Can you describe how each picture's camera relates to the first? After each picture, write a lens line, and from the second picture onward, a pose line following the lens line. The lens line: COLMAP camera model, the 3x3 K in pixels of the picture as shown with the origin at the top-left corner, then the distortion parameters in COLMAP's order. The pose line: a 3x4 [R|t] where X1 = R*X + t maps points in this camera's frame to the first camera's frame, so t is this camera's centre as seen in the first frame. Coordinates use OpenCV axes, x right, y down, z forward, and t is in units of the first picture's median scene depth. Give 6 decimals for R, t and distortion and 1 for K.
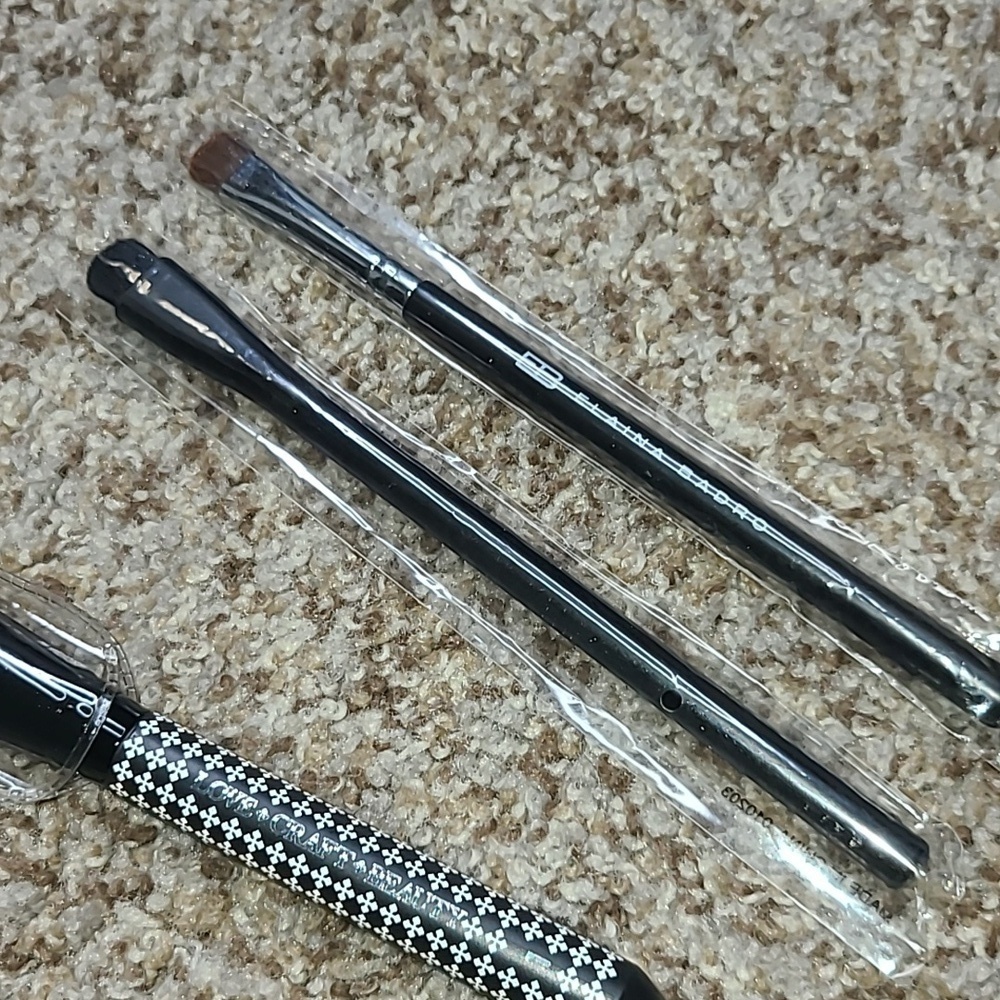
lens RADIAL K [[1735.3, 0, 500.0], [0, 1735.3, 500.0], [0, 0, 1]] dist [-0.045450, 0.120311]
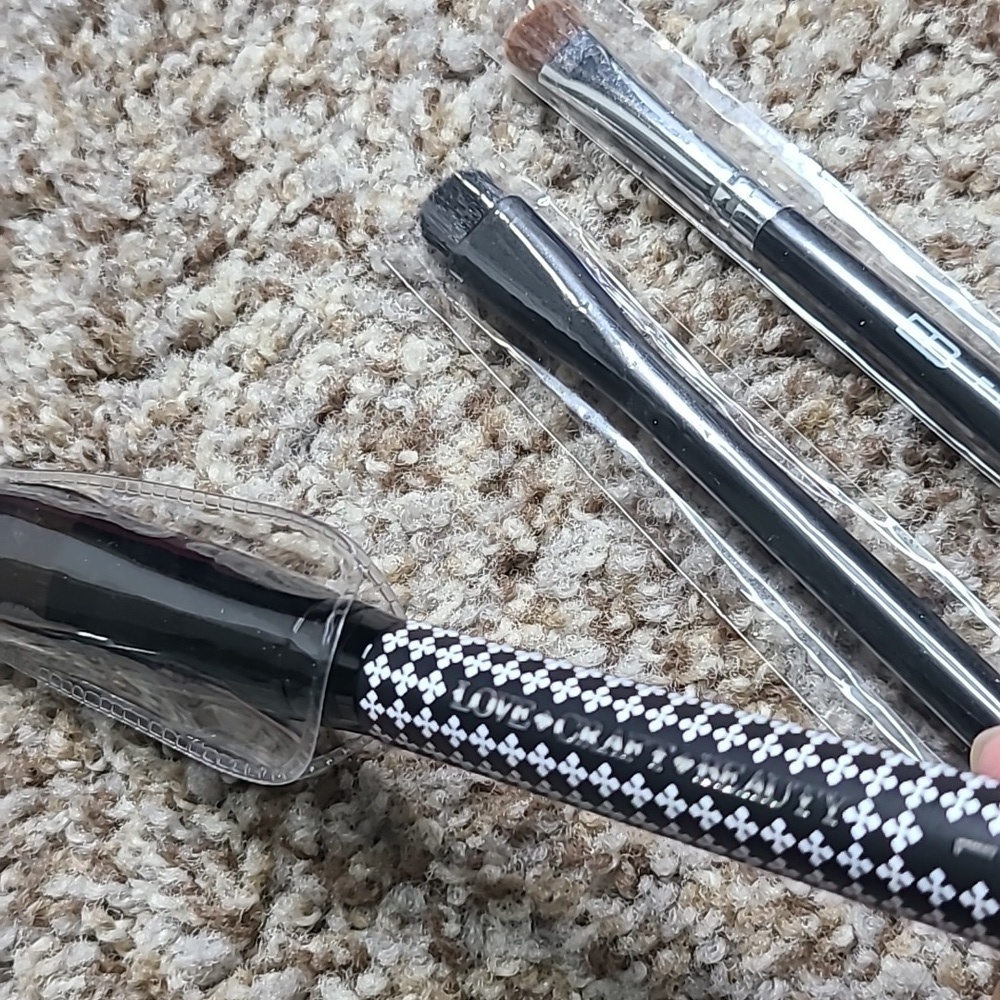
lens RADIAL K [[1735.3, 0, 500.0], [0, 1735.3, 500.0], [0, 0, 1]] dist [-0.045450, 0.120311]
pose [[0.969590, 0.088238, -0.228276, 0.018652], [-0.071825, 0.994264, 0.079250, -0.049425], [0.233960, -0.060444, 0.970366, 0.228041]]
